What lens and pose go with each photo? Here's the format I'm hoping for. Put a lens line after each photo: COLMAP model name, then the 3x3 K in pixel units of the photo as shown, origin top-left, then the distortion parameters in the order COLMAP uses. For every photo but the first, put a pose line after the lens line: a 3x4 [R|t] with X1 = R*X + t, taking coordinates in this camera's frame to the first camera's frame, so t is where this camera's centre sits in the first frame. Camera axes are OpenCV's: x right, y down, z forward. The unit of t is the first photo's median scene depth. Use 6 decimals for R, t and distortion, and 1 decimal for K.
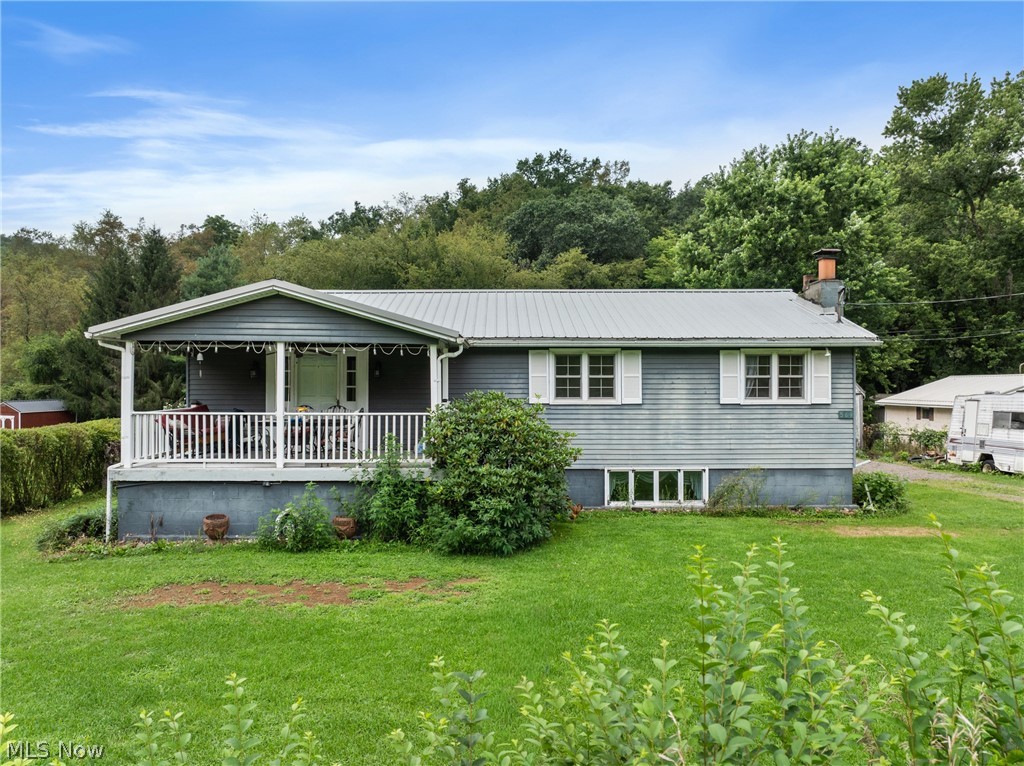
lens RADIAL K [[729.7, 0, 502.4], [0, 729.7, 381.3], [0, 0, 1]] dist [-0.037344, -0.001400]
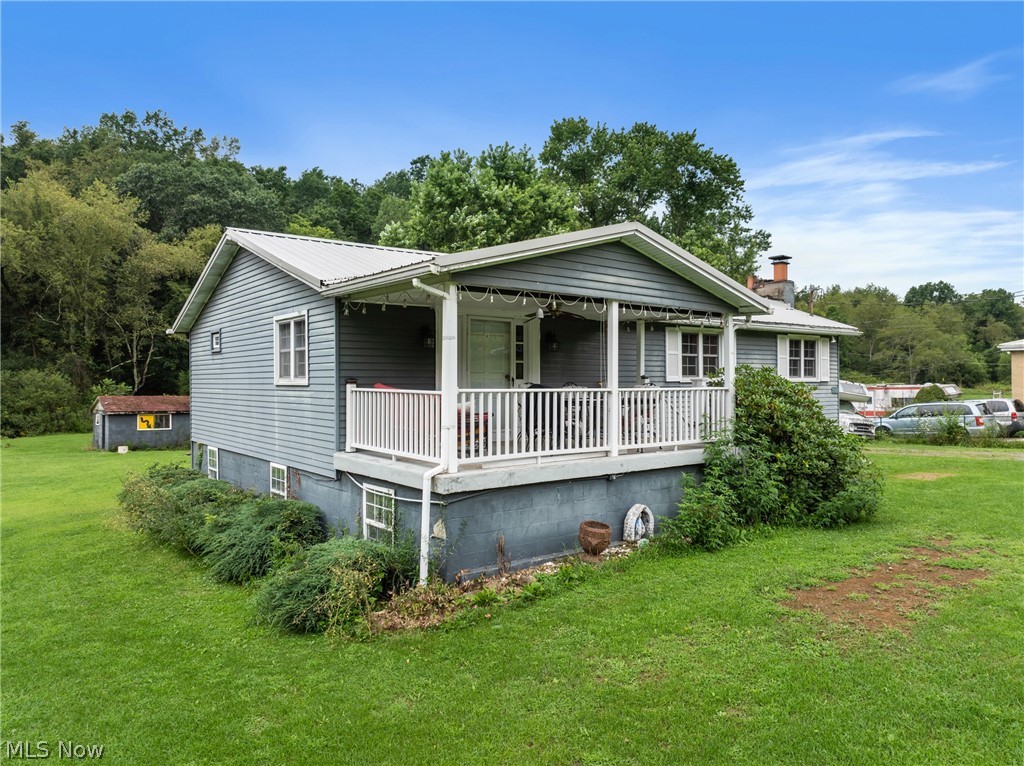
lens RADIAL K [[722.3, 0, 520.2], [0, 722.3, 379.9], [0, 0, 1]] dist [-0.033012, -0.004770]
pose [[0.795178, -0.000475, 0.606376, -0.707806], [-0.002230, 0.999991, 0.003707, 0.025052], [-0.606373, -0.004299, 0.795169, 0.345045]]
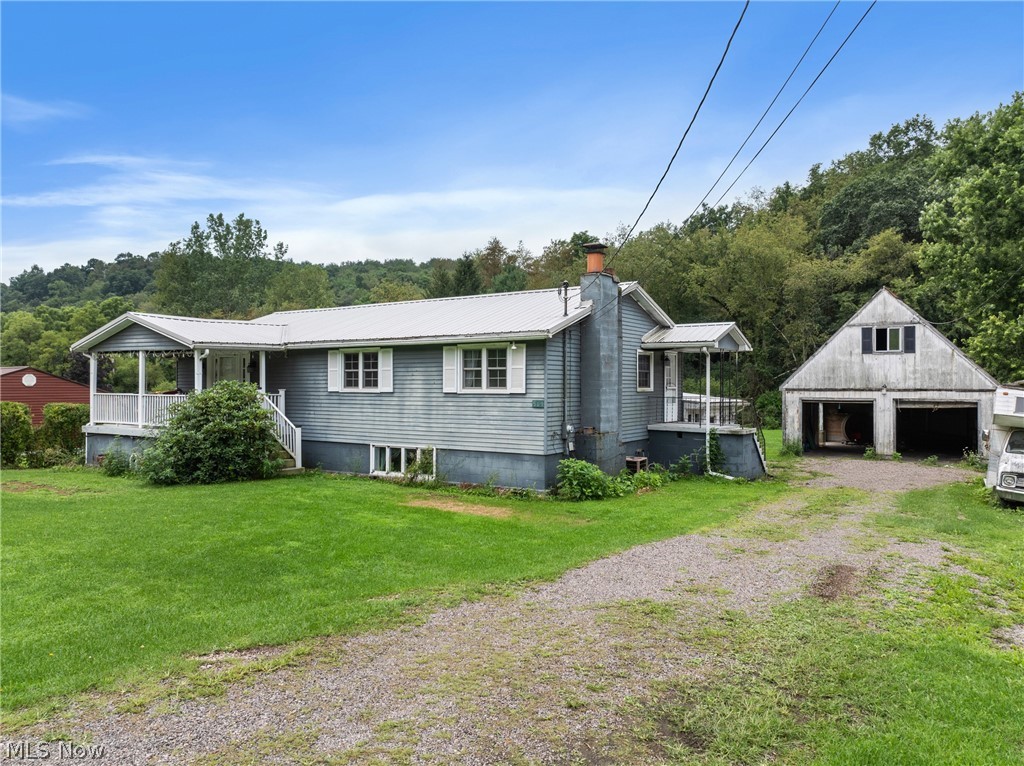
lens RADIAL K [[722.3, 0, 520.2], [0, 722.3, 379.9], [0, 0, 1]] dist [-0.033012, -0.004770]
pose [[0.840486, -0.003031, -0.541825, 1.024306], [0.002914, 0.999995, -0.001073, 0.012123], [0.541825, -0.000677, 0.840491, 0.097767]]
